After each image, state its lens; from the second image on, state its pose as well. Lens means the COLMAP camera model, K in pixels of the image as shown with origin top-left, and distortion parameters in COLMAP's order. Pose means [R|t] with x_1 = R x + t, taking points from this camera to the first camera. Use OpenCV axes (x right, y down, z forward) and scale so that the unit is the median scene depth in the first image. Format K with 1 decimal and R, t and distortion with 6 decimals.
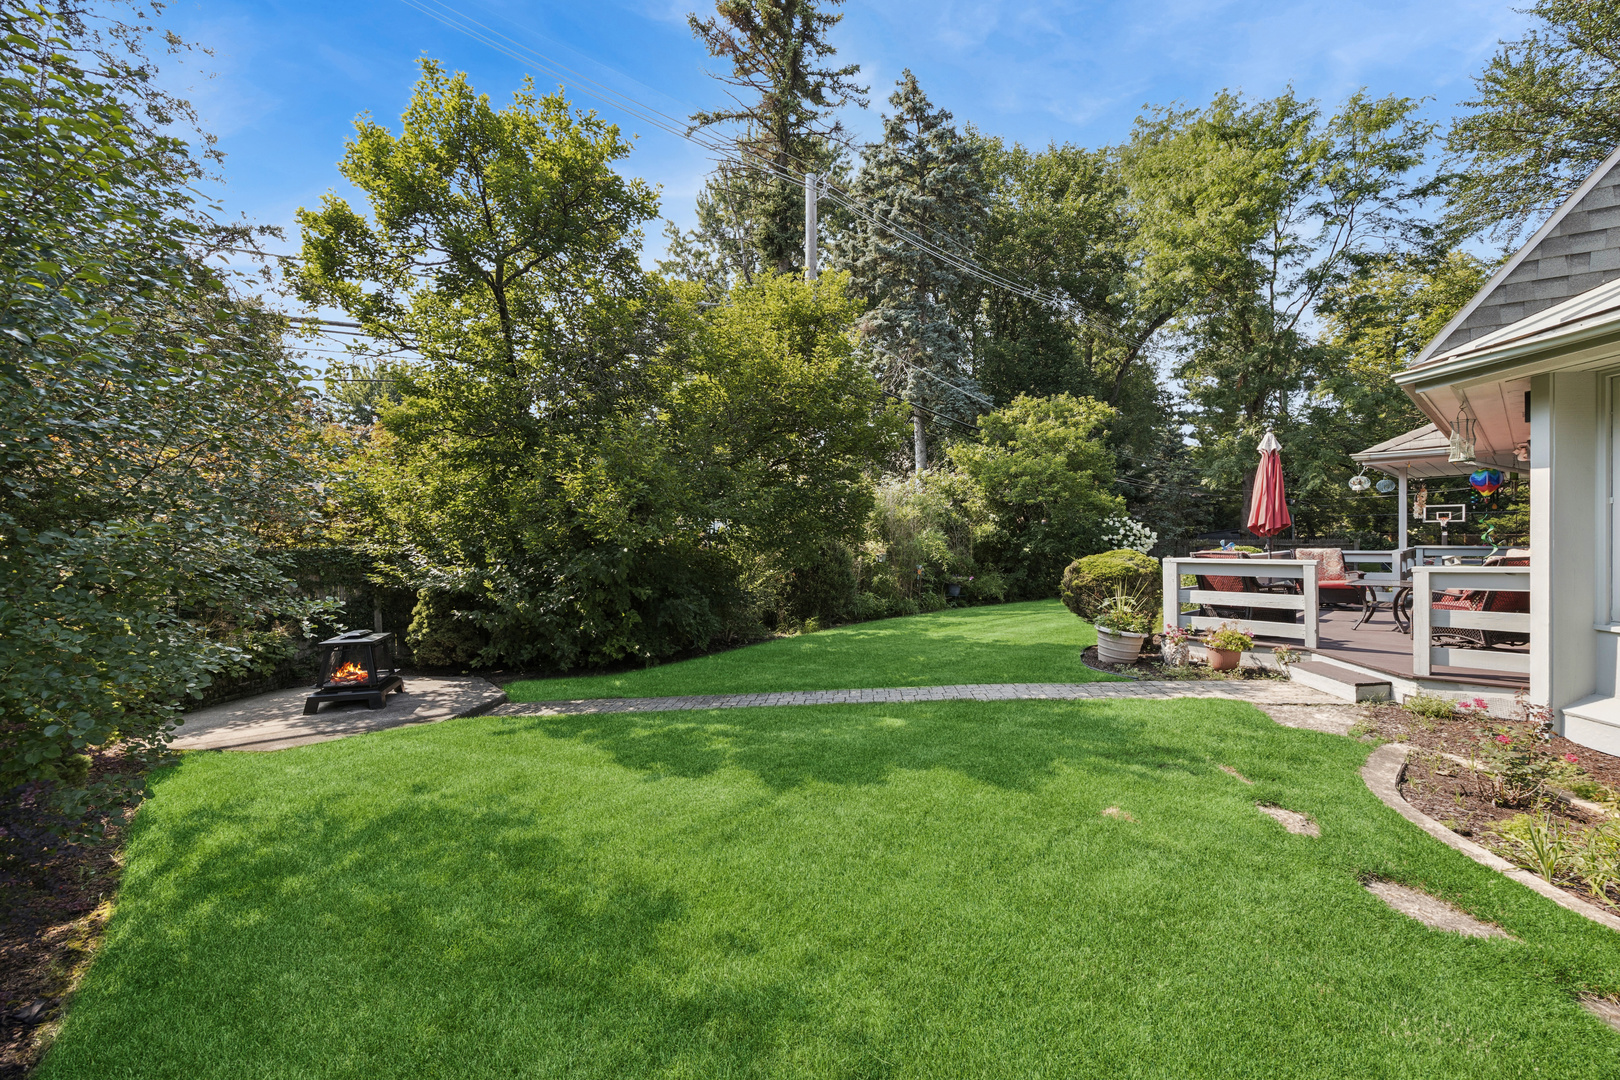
lens RADIAL K [[621.0, 0, 808.9], [0, 621.0, 540.8], [0, 0, 1]] dist [-0.002541, -0.000128]
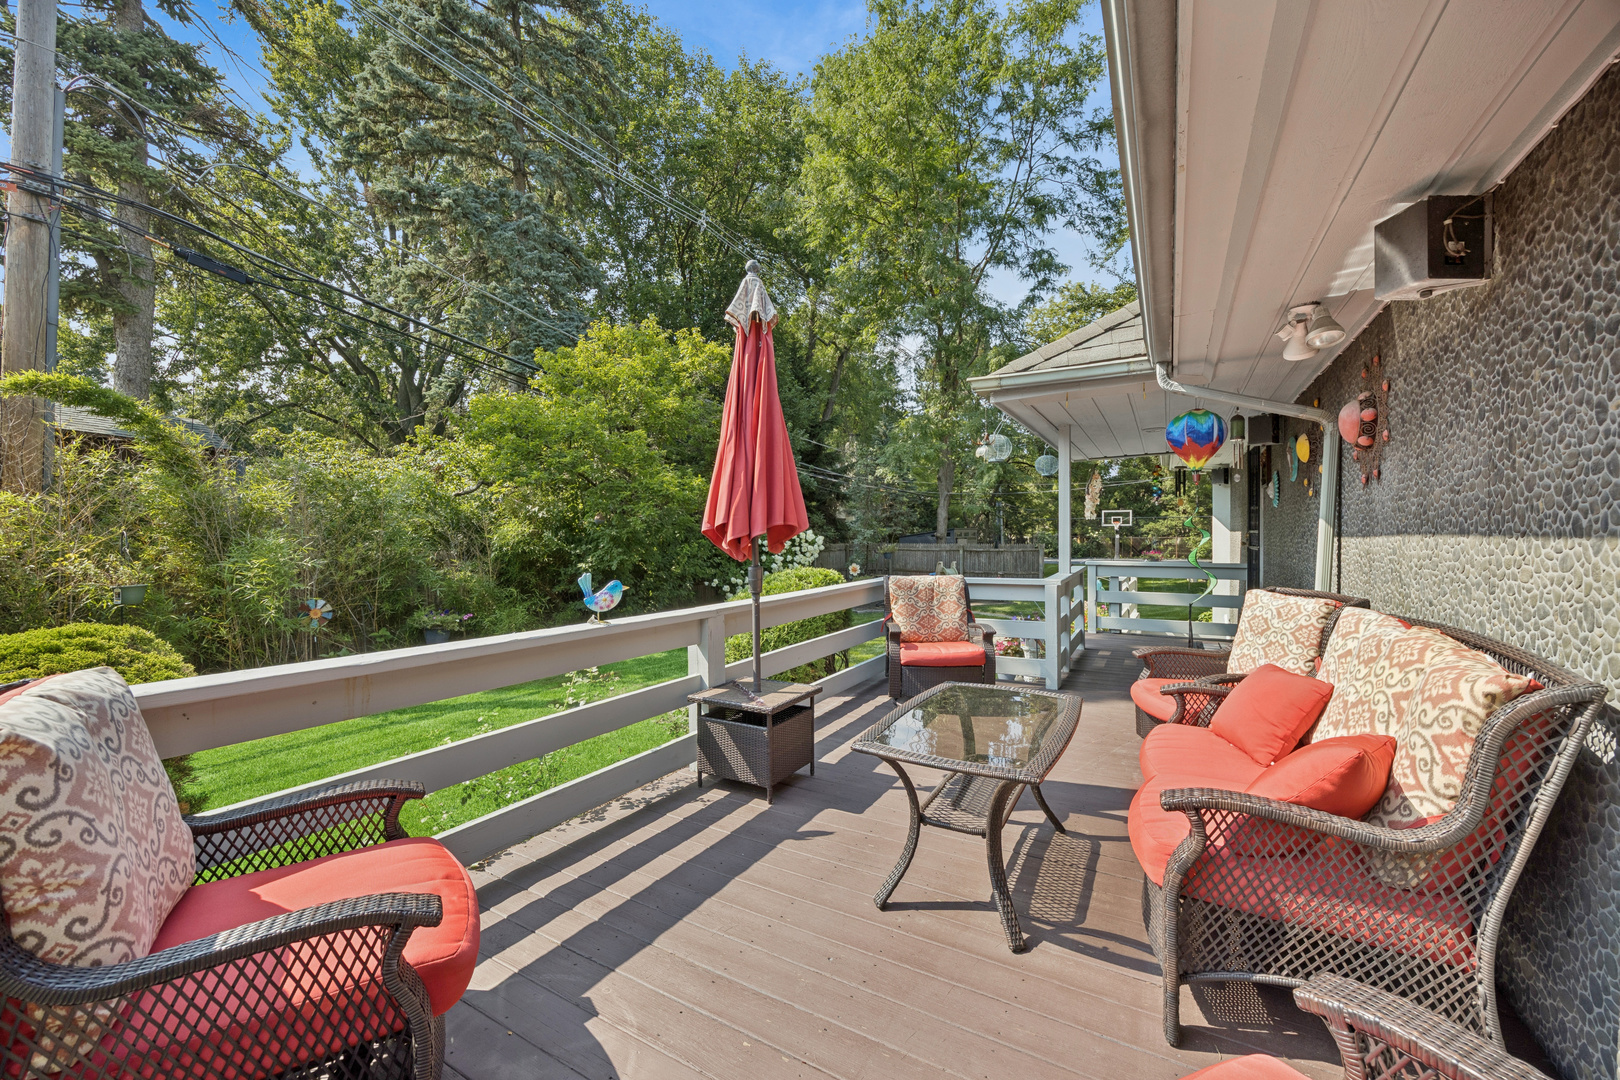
lens RADIAL K [[621.0, 0, 808.4], [0, 621.0, 537.2], [0, 0, 1]] dist [-0.002541, -0.000128]
pose [[0.943398, 0.001141, 0.331660, 0.348131], [0.001218, 0.999975, -0.006905, -0.008537], [-0.331660, 0.006919, 0.943374, 0.345001]]
